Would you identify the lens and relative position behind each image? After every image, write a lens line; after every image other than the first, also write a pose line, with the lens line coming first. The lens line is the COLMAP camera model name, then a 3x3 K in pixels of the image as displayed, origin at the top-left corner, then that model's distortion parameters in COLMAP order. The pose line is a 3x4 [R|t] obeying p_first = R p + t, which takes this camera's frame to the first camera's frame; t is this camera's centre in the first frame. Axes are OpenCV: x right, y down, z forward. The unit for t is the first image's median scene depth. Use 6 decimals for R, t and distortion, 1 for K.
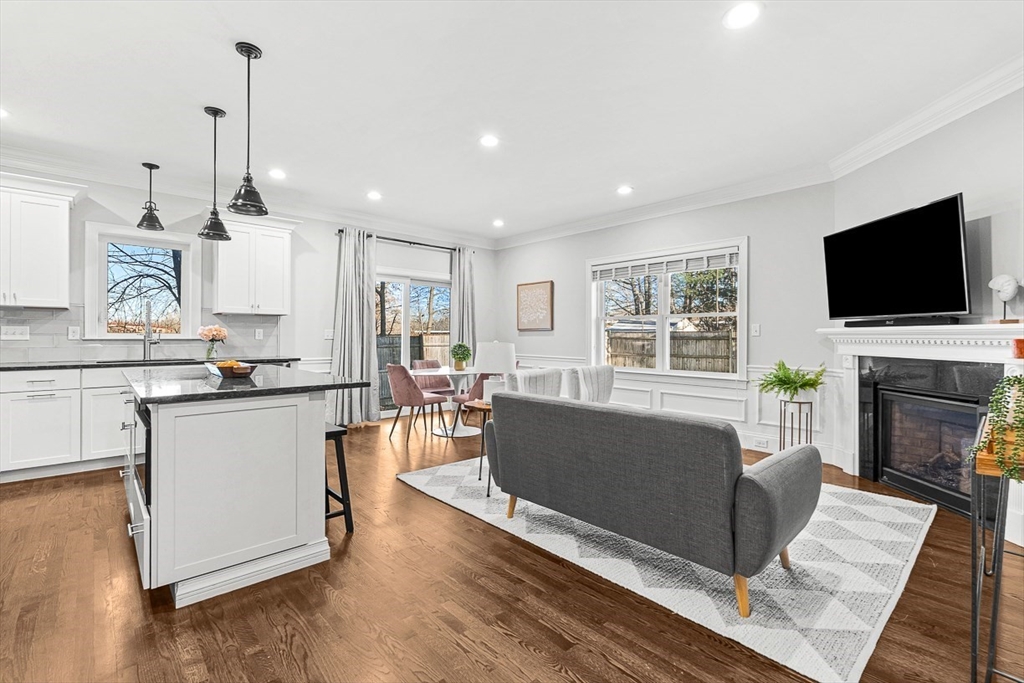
lens RADIAL K [[459.9, 0, 519.1], [0, 459.9, 324.8], [0, 0, 1]] dist [-0.005530, -0.000013]
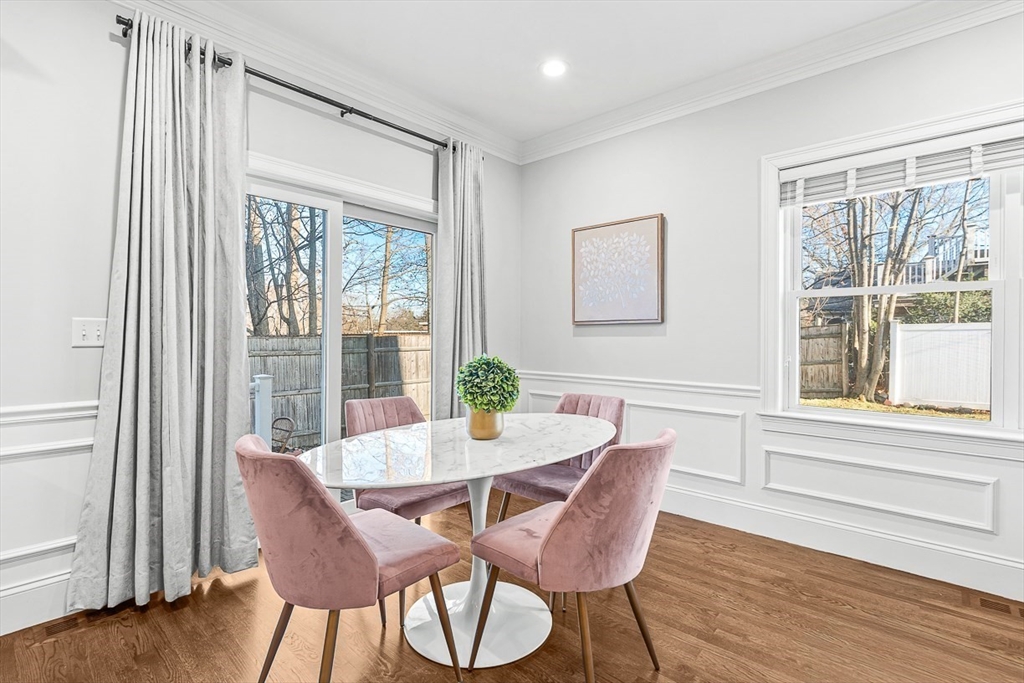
lens RADIAL K [[490.6, 0, 513.7], [0, 490.6, 335.2], [0, 0, 1]] dist [-0.004216, -0.000479]
pose [[0.997323, -0.001008, 0.073112, -0.126165], [-0.000549, 0.999773, 0.021280, 0.015103], [-0.073117, -0.021263, 0.997097, 0.599651]]
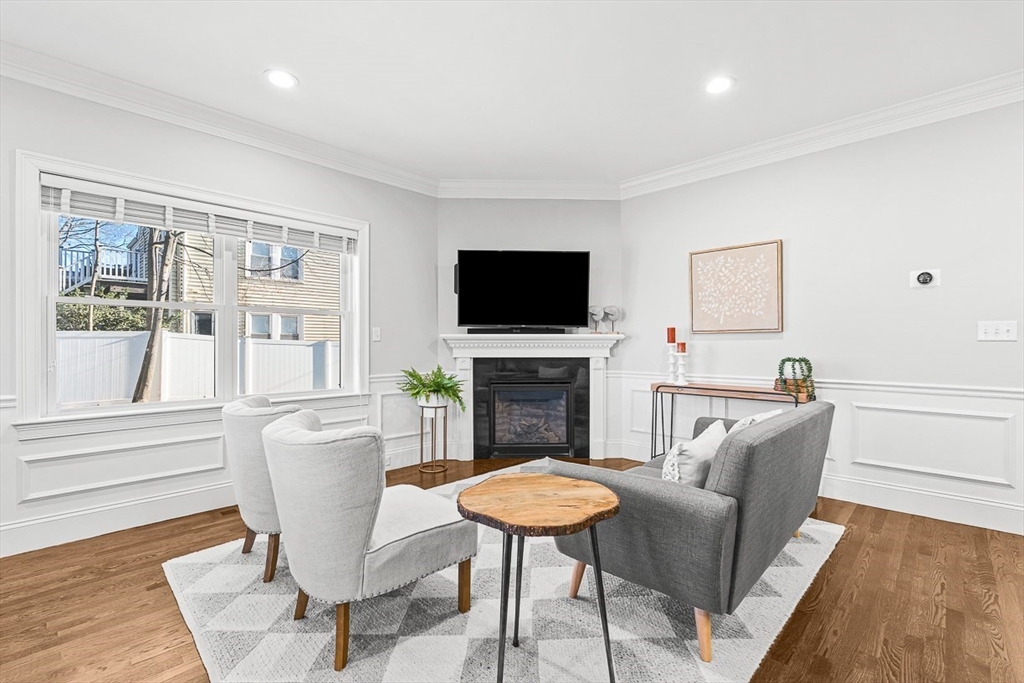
lens RADIAL K [[448.3, 0, 510.3], [0, 448.3, 346.0], [0, 0, 1]] dist [-0.002897, -0.000545]
pose [[-0.035753, -0.007919, 0.999329, -0.275683], [-0.023165, 0.999706, 0.007093, 0.017209], [-0.999092, -0.022896, -0.035925, 0.623787]]
